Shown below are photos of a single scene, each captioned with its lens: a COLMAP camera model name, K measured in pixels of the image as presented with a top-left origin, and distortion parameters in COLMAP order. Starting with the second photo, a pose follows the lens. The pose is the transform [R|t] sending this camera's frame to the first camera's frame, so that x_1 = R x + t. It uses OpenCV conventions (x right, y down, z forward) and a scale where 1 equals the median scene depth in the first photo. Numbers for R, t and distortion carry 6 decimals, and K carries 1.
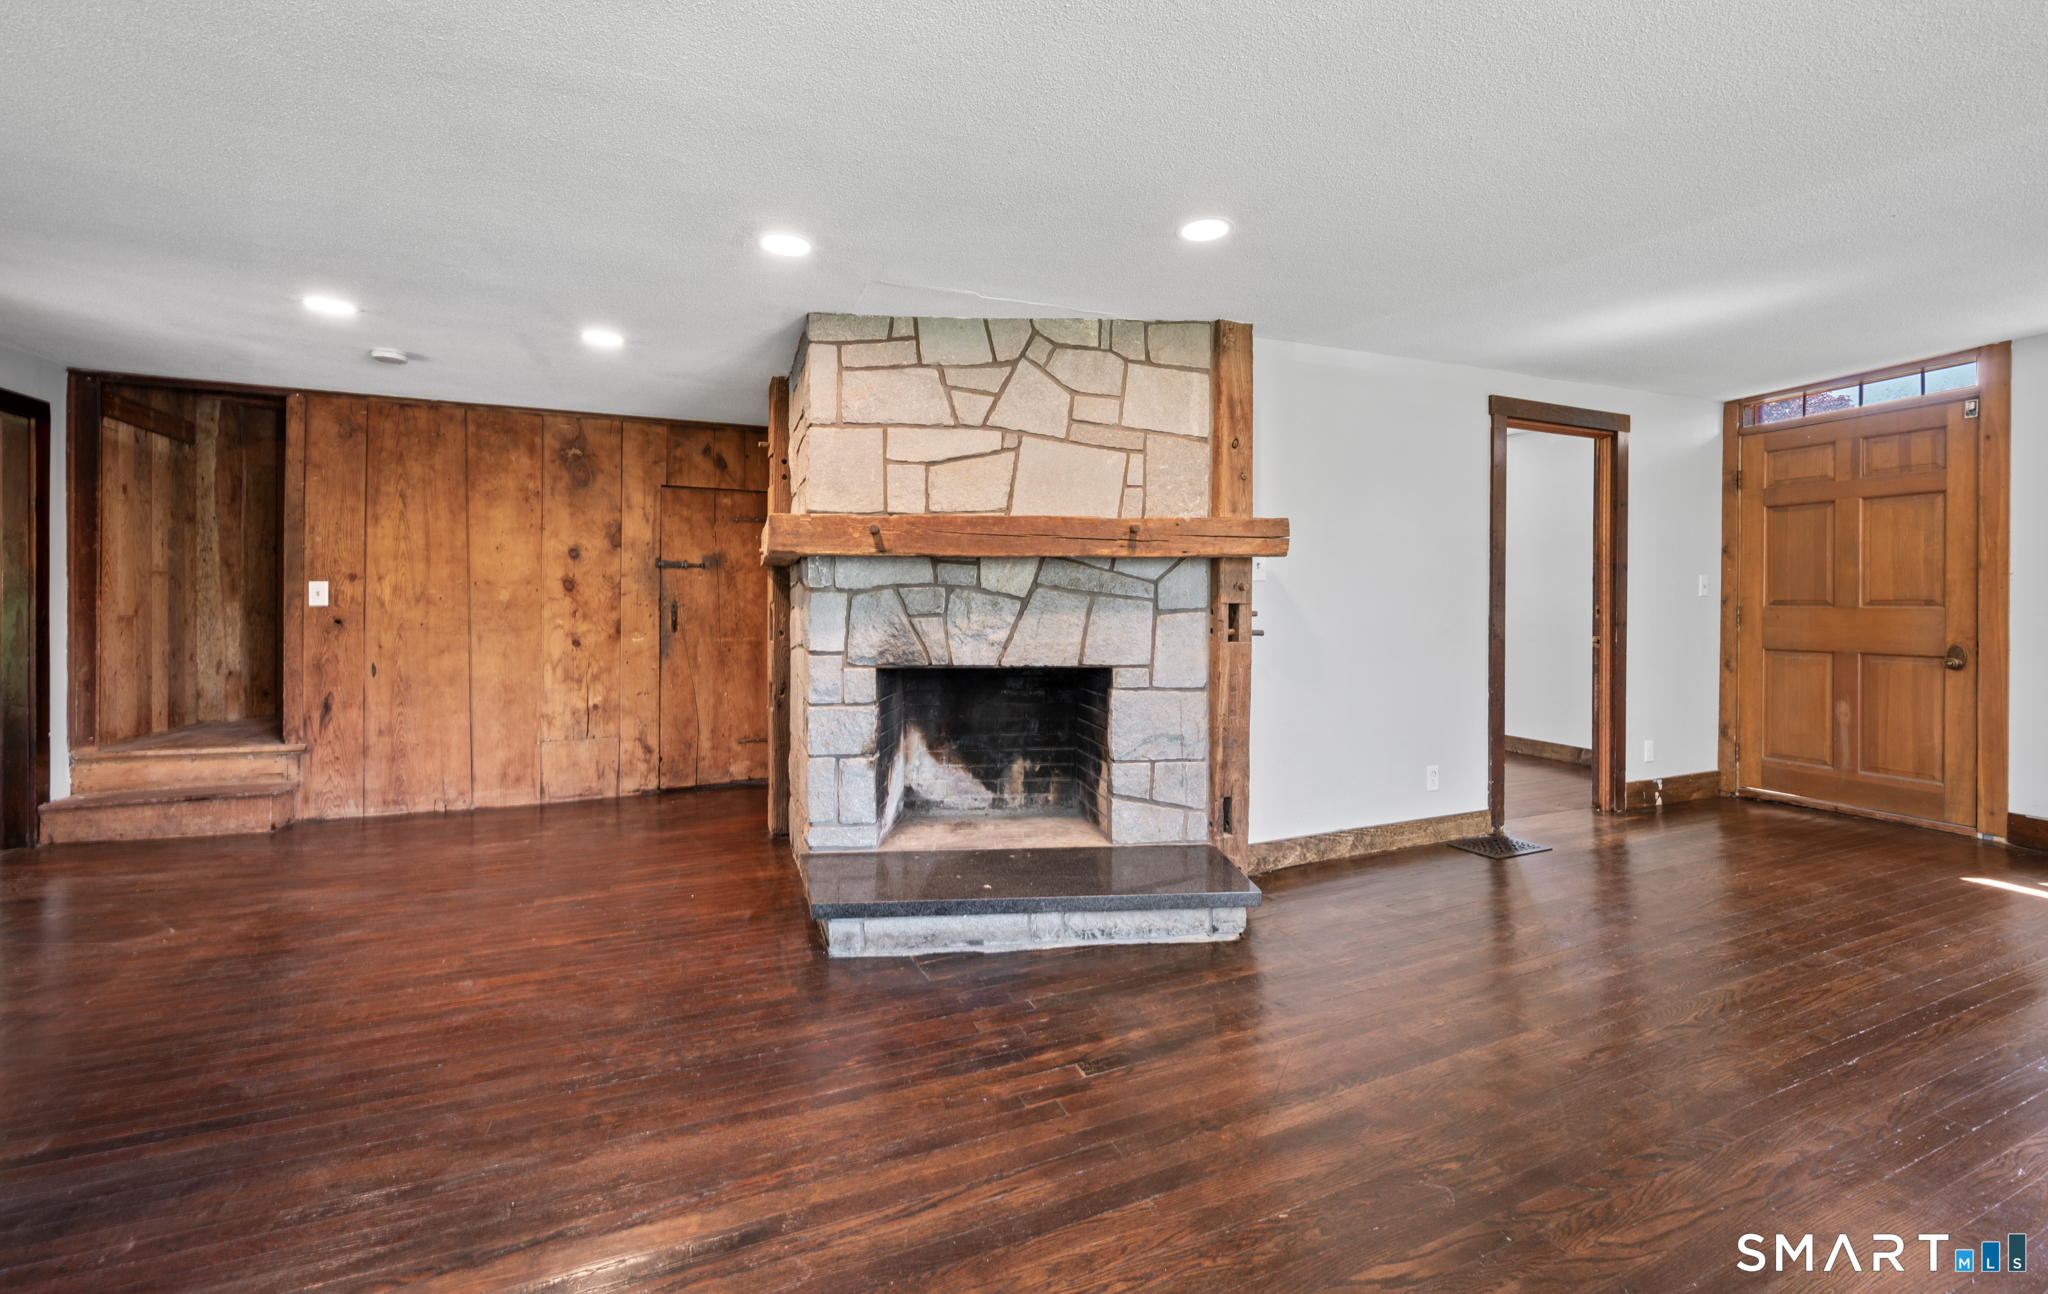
lens RADIAL K [[825.9, 0, 1046.0], [0, 825.9, 603.0], [0, 0, 1]] dist [0.004026, -0.000007]
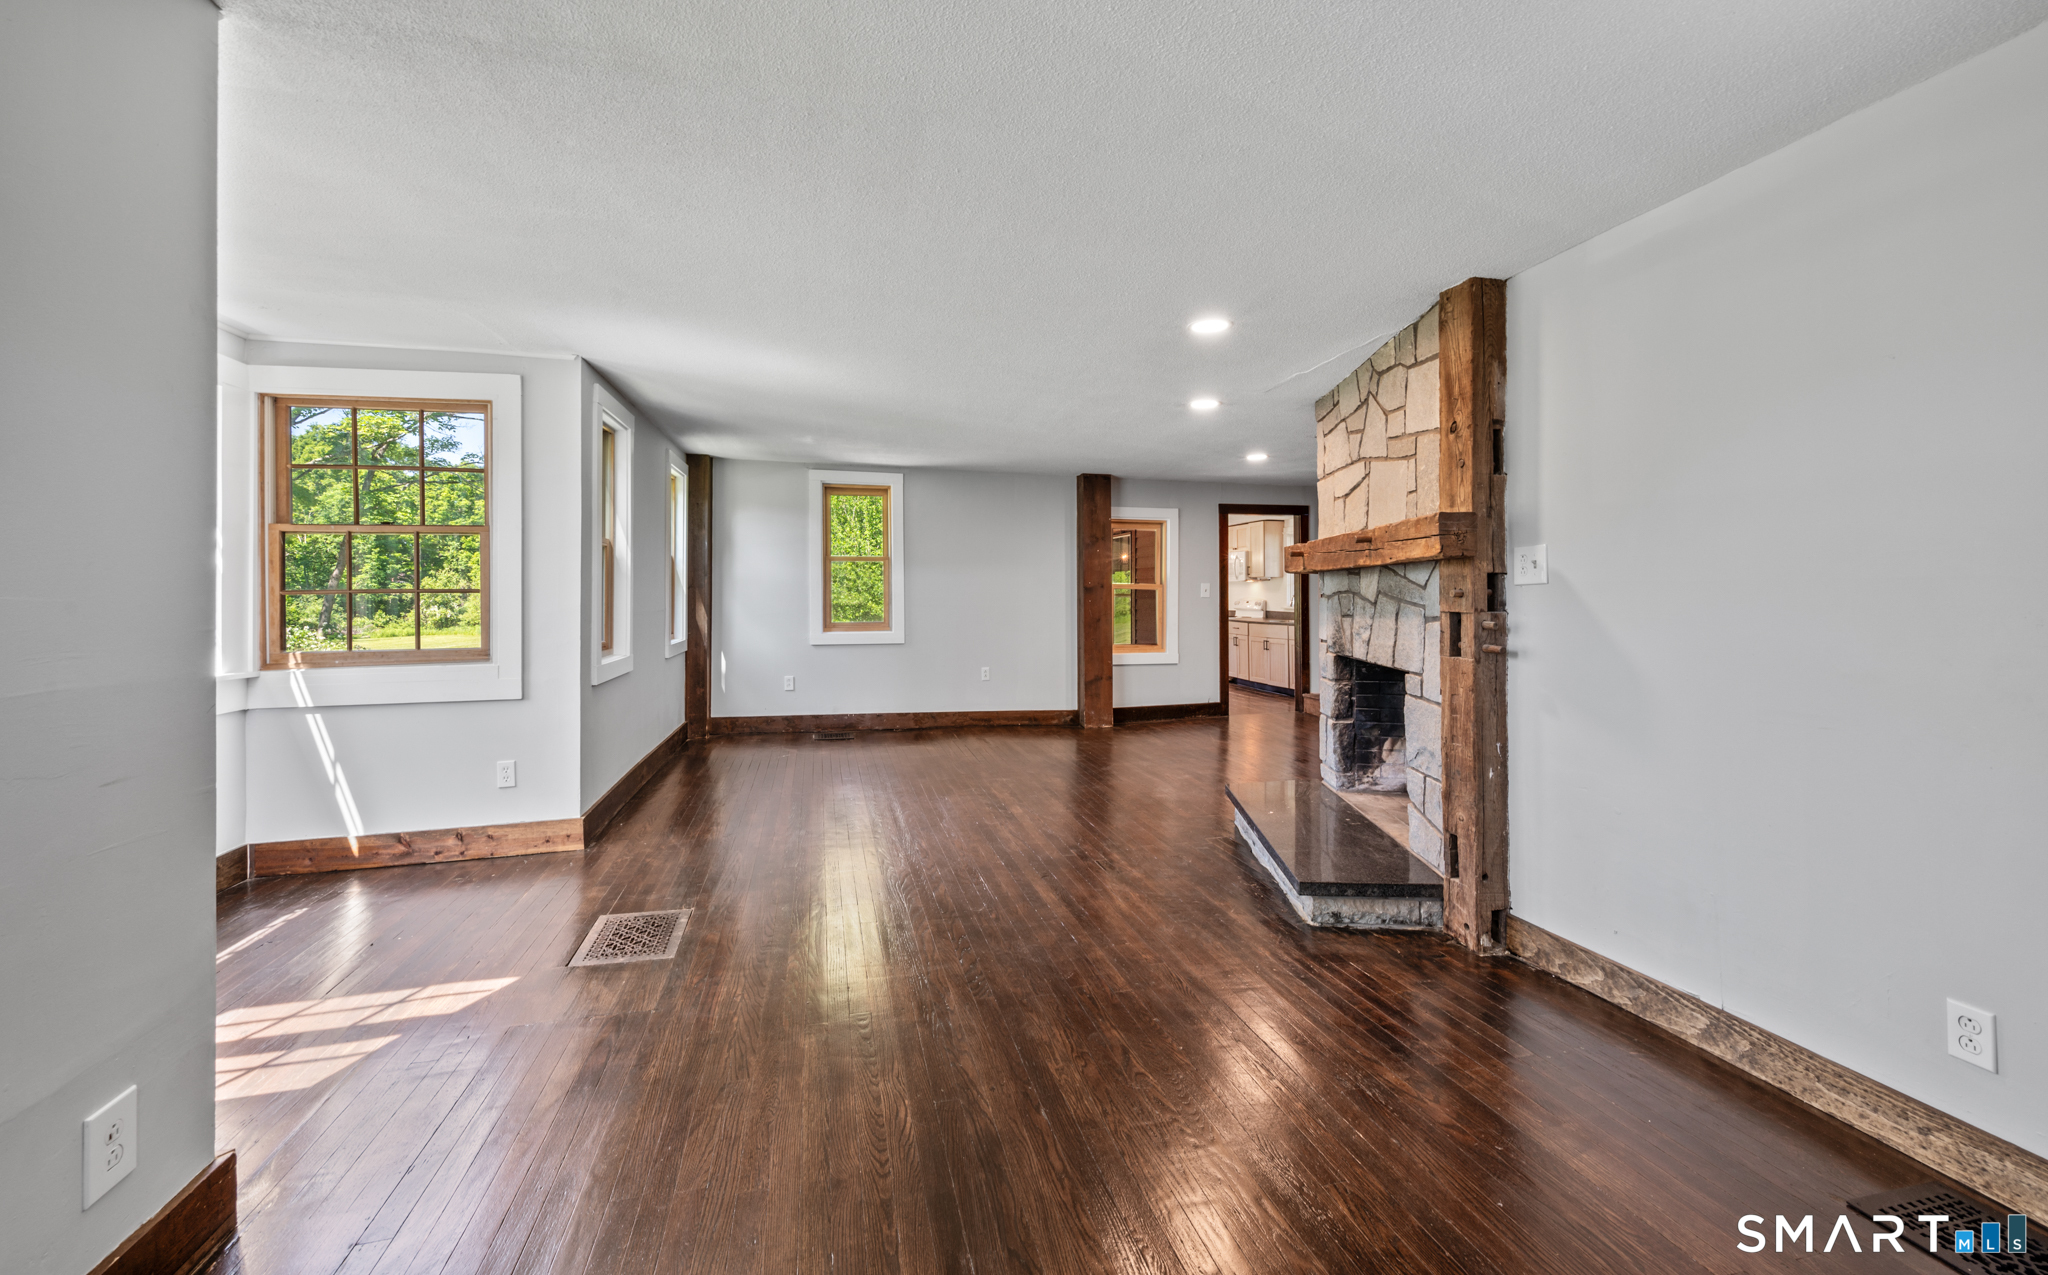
lens RADIAL K [[825.9, 0, 1035.5], [0, 825.9, 587.9], [0, 0, 1]] dist [0.004026, -0.000007]
pose [[-0.141947, -0.004353, -0.989865, 1.152600], [-0.000240, 0.999990, -0.004363, -0.021327], [0.989874, -0.000382, -0.141947, 0.691389]]
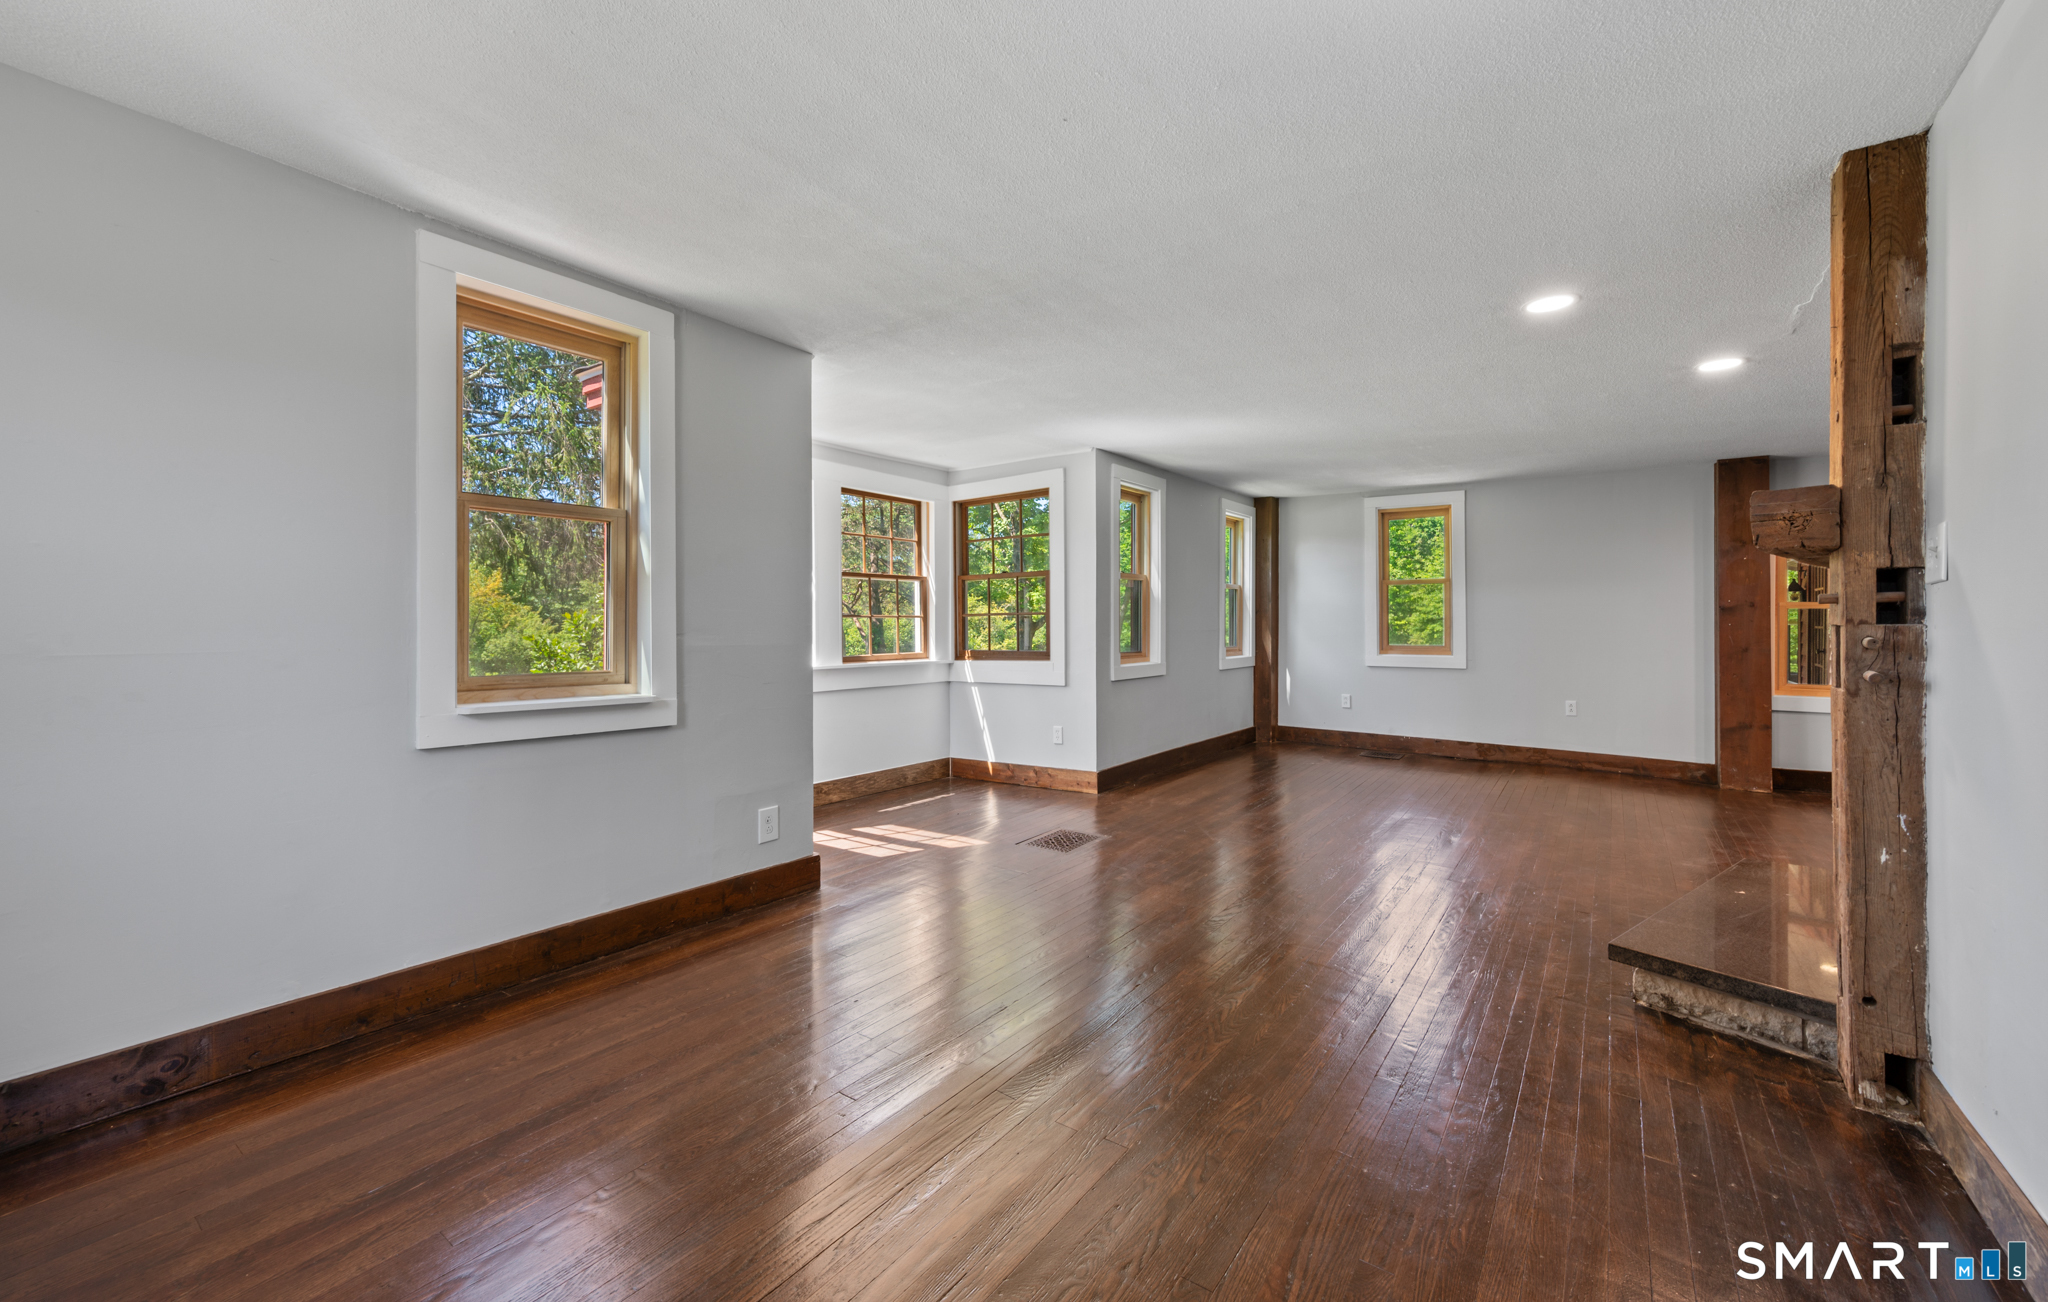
lens RADIAL K [[829.4, 0, 1017.9], [0, 829.4, 624.0], [0, 0, 1]] dist [0.002290, 0.000312]
pose [[-0.857441, 0.002743, -0.514575, 1.085015], [0.002389, 0.999996, 0.001350, -0.003750], [0.514577, -0.000072, -0.857444, 1.200534]]
